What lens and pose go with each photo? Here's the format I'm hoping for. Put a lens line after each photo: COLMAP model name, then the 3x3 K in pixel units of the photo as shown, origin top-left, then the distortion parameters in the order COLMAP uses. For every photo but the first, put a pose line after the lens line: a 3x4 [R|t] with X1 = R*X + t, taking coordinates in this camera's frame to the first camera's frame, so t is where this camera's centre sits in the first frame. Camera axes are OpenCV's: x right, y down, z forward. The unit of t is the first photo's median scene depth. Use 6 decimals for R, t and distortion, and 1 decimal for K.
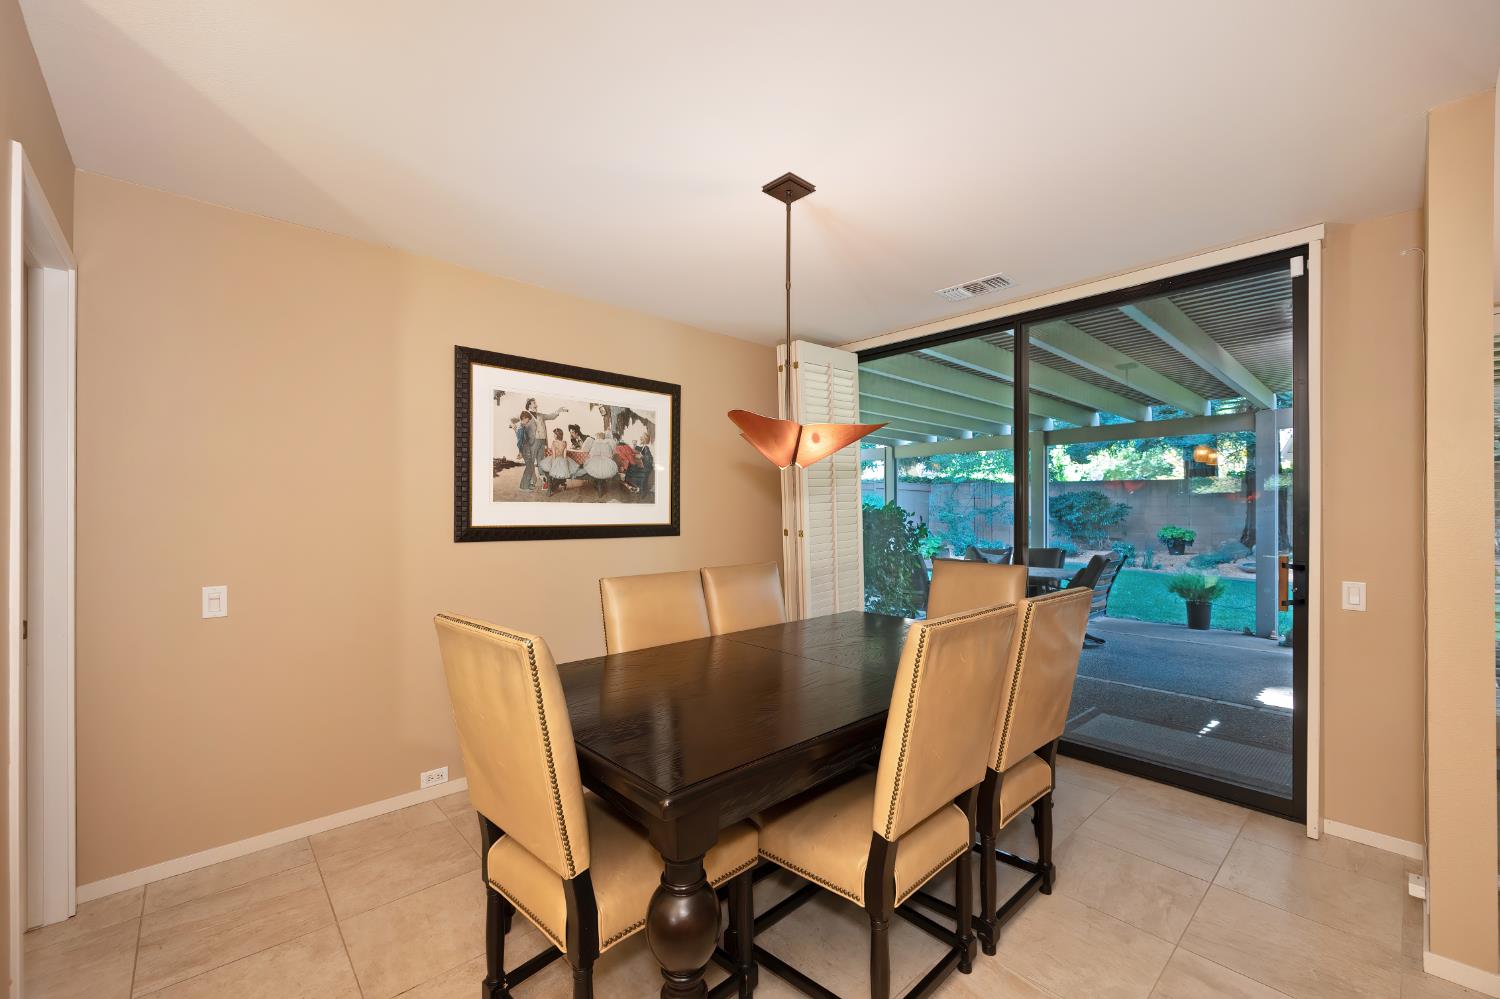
lens RADIAL K [[596.0, 0, 751.6], [0, 596.0, 505.5], [0, 0, 1]] dist [-0.000403, -0.000115]
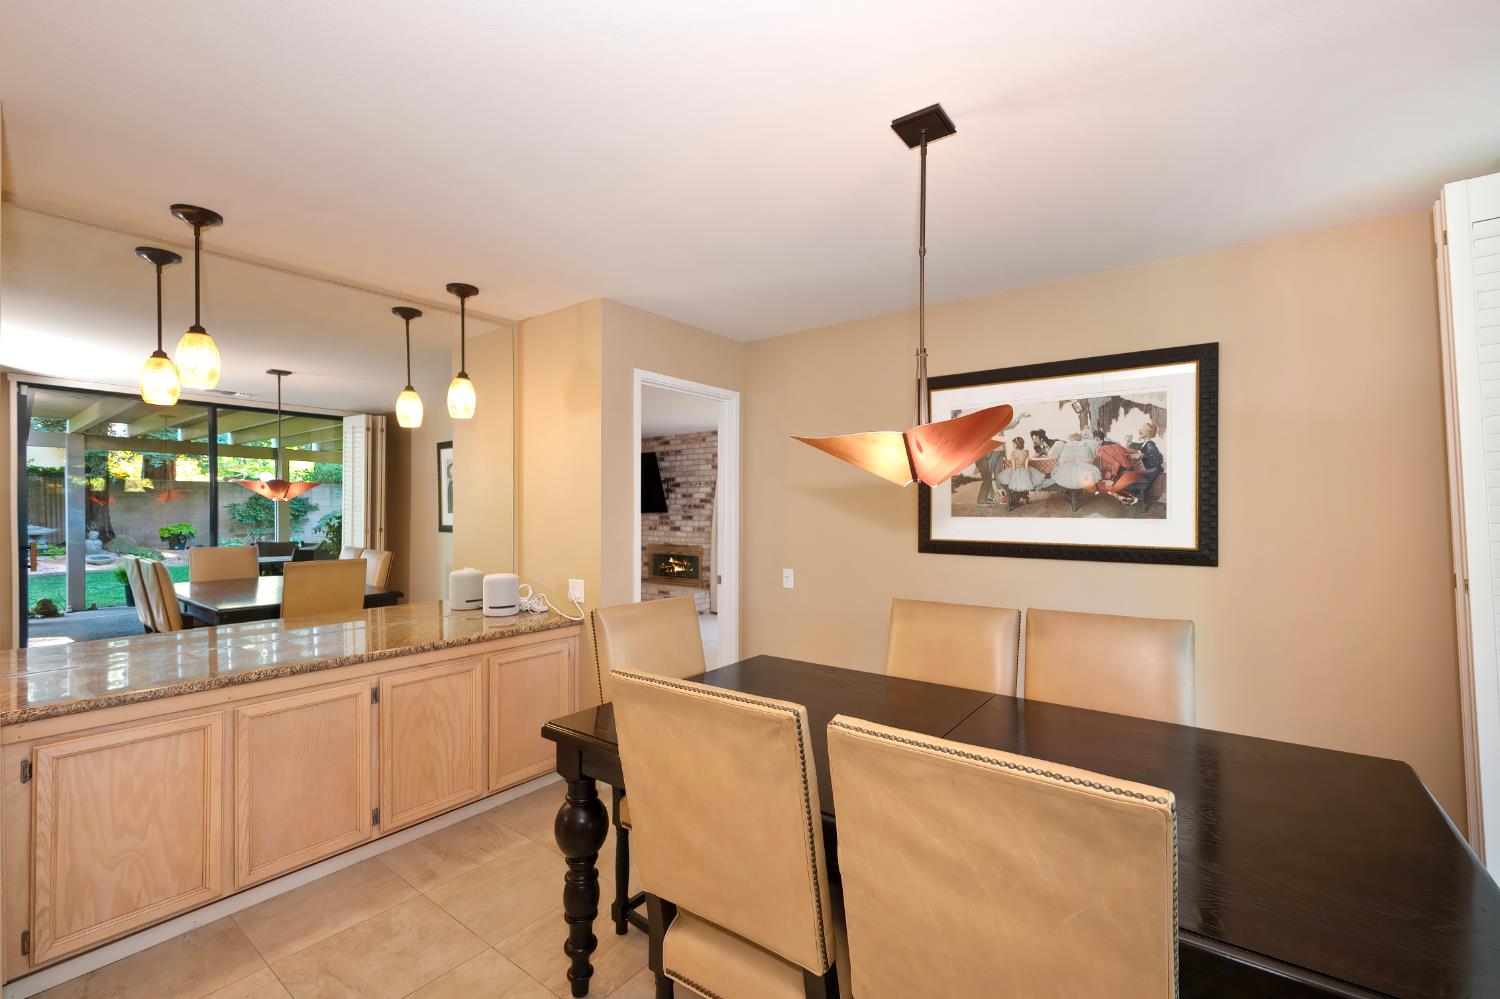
lens RADIAL K [[642.6, 0, 752.4], [0, 642.6, 506.2], [0, 0, 1]] dist [0.001781, 0.000481]
pose [[0.178665, -0.011686, -0.983841, 0.553400], [0.001269, 0.999931, -0.011647, -0.010951], [0.983909, 0.000833, 0.178667, 0.399393]]
